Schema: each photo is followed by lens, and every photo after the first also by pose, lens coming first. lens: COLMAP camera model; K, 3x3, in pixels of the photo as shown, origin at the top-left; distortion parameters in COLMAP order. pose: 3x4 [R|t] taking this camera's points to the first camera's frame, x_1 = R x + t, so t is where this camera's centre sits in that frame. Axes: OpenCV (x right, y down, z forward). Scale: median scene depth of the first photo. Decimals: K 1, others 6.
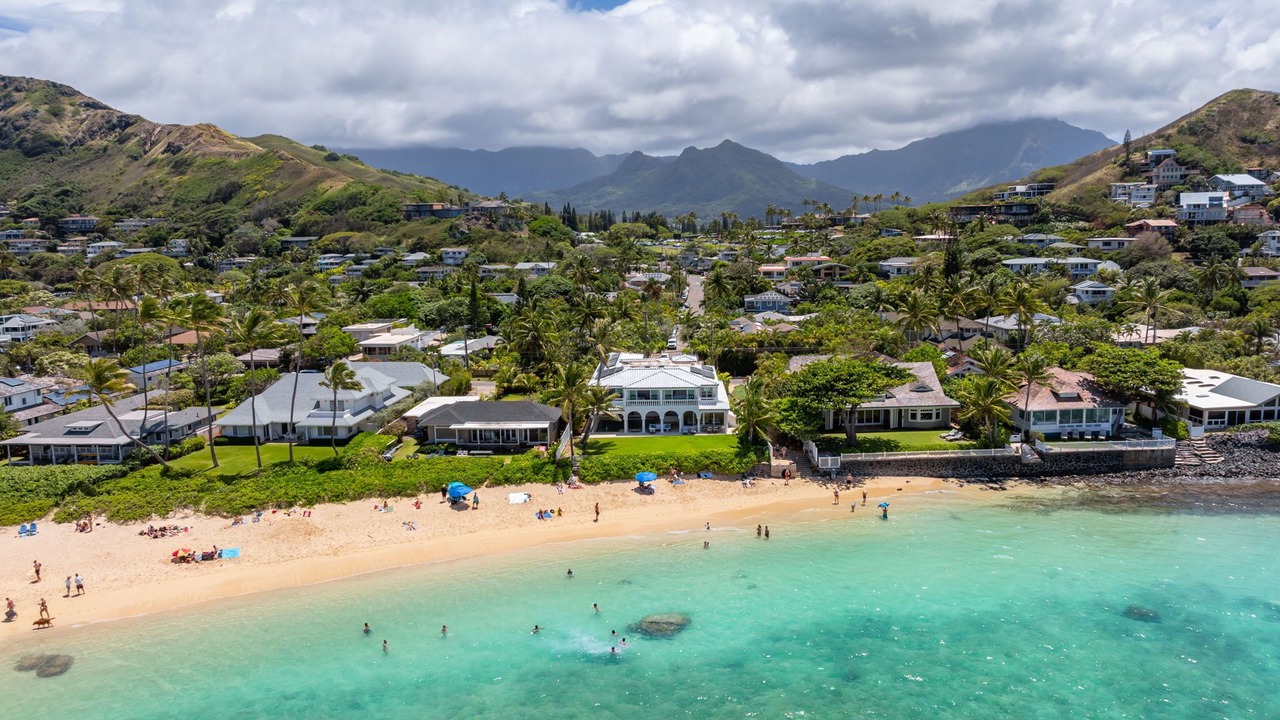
lens RADIAL K [[921.7, 0, 640.0], [0, 921.7, 360.0], [0, 0, 1]] dist [-0.023429, 0.046299]
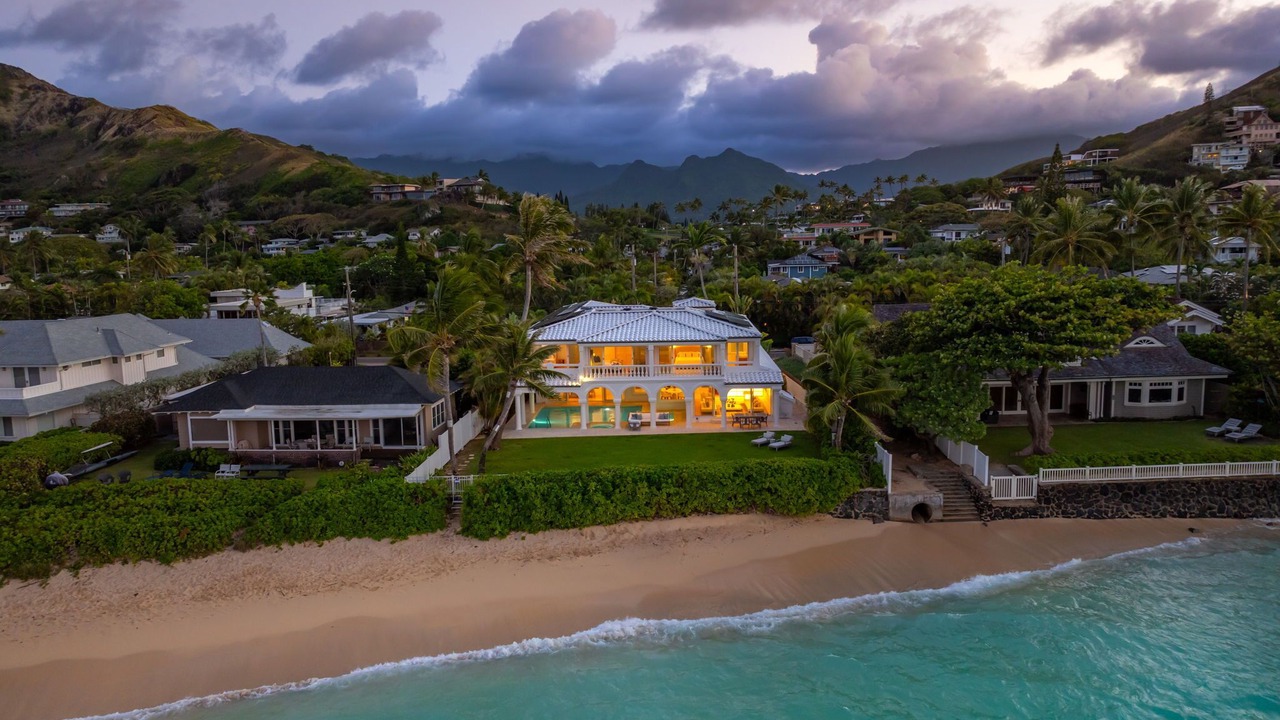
lens RADIAL K [[921.7, 0, 640.0], [0, 921.7, 360.0], [0, 0, 1]] dist [-0.023429, 0.046299]
pose [[0.999991, -0.003256, -0.002710, 0.005314], [0.003223, 0.999922, -0.012065, 0.013944], [0.002750, 0.012056, 0.999924, 0.143772]]
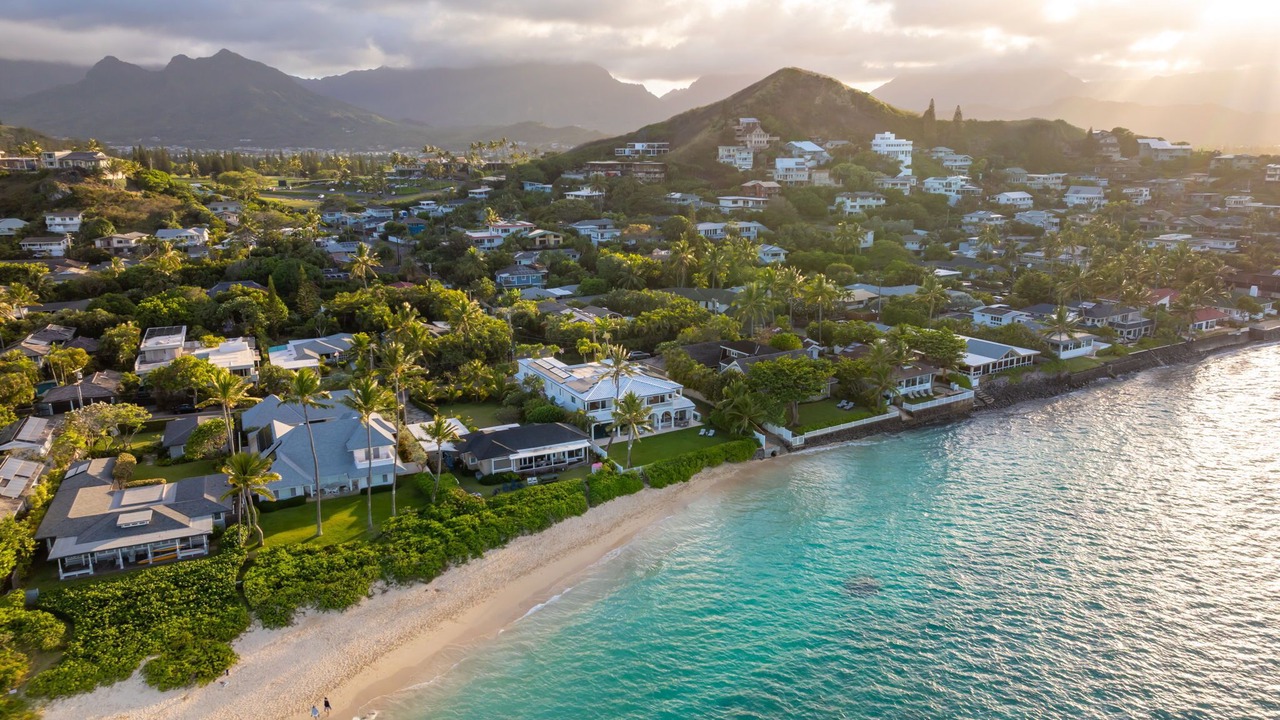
lens RADIAL K [[921.7, 0, 640.0], [0, 921.7, 360.0], [0, 0, 1]] dist [-0.023429, 0.046299]
pose [[0.873621, -0.103962, 0.475372, -0.162750], [0.063709, 0.992939, 0.100070, -0.040261], [-0.482419, -0.057138, 0.874075, -0.011059]]
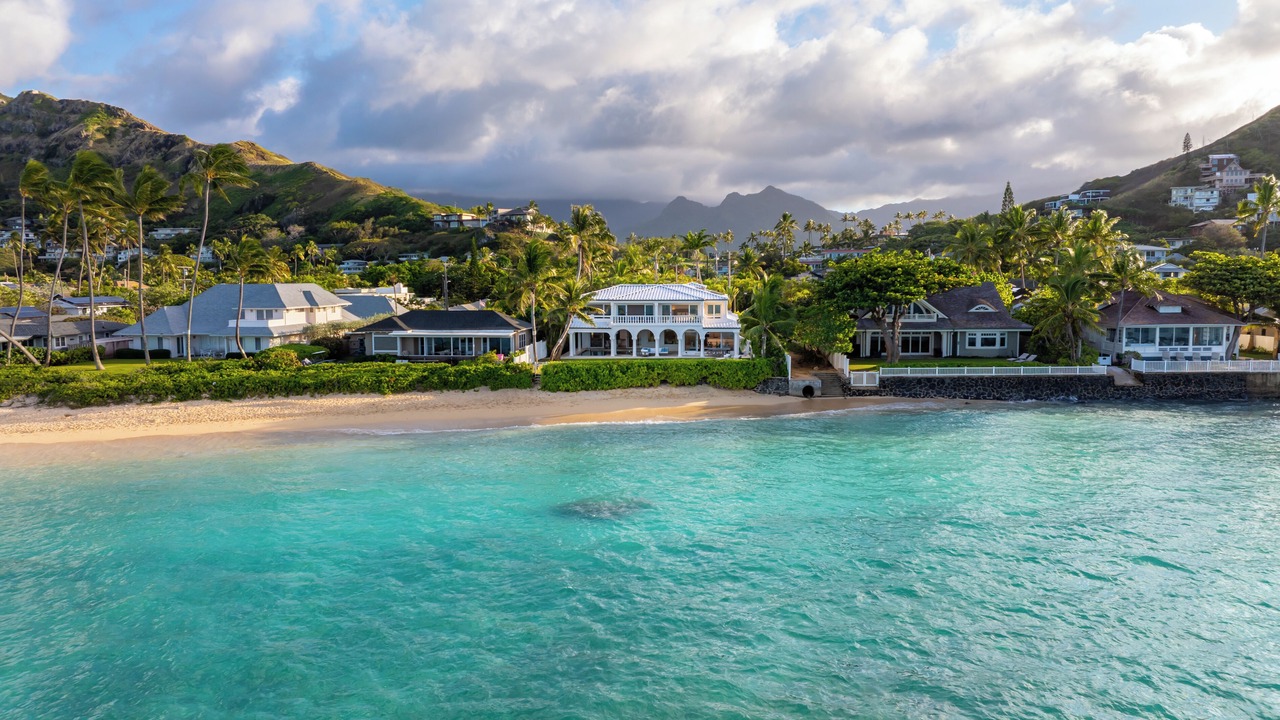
lens RADIAL K [[914.4, 0, 640.0], [0, 914.4, 360.0], [0, 0, 1]] dist [-0.034929, 0.005530]
pose [[0.998851, 0.016361, -0.045041, 0.013475], [-0.018531, 0.998666, -0.048205, 0.036268], [0.044192, 0.048985, 0.997821, 0.059492]]
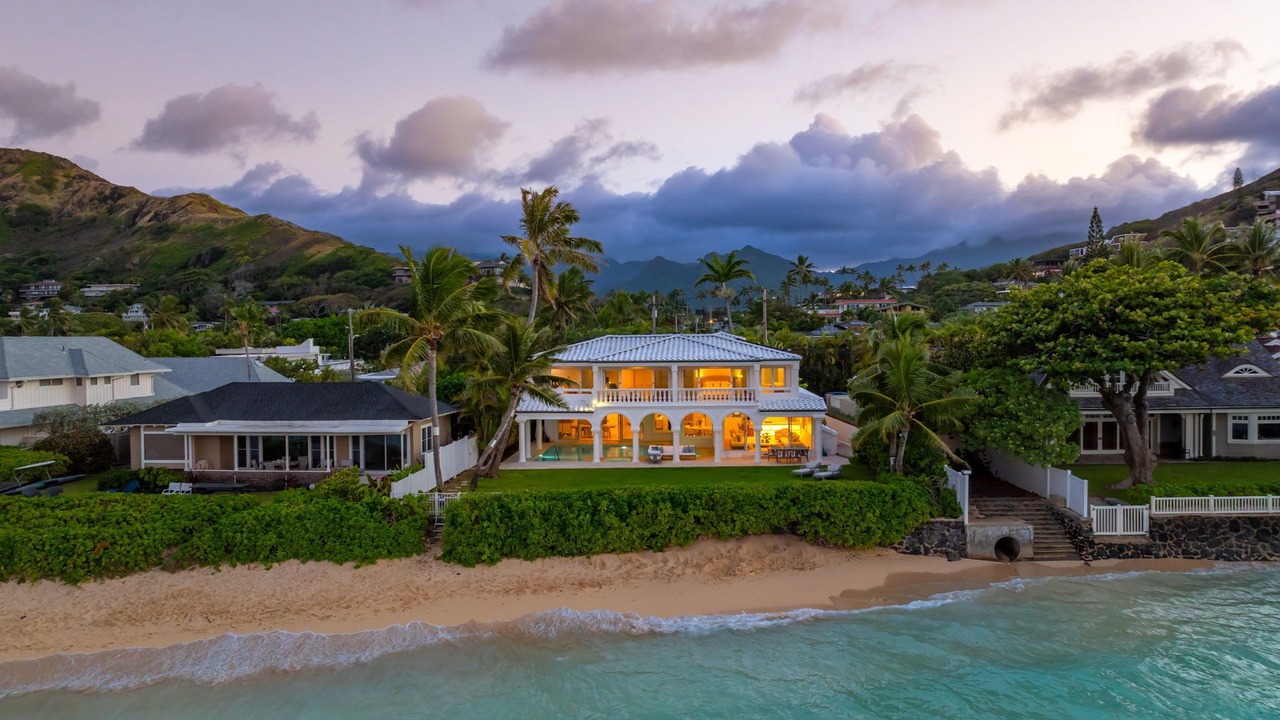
lens RADIAL K [[918.7, 0, 630.8], [0, 918.7, 354.0], [0, 0, 1]] dist [-0.028266, 0.051469]
pose [[0.999427, 0.006031, -0.033318, 0.004796], [-0.010000, 0.992690, -0.120274, 0.024204], [0.032349, 0.120539, 0.992181, 0.163954]]
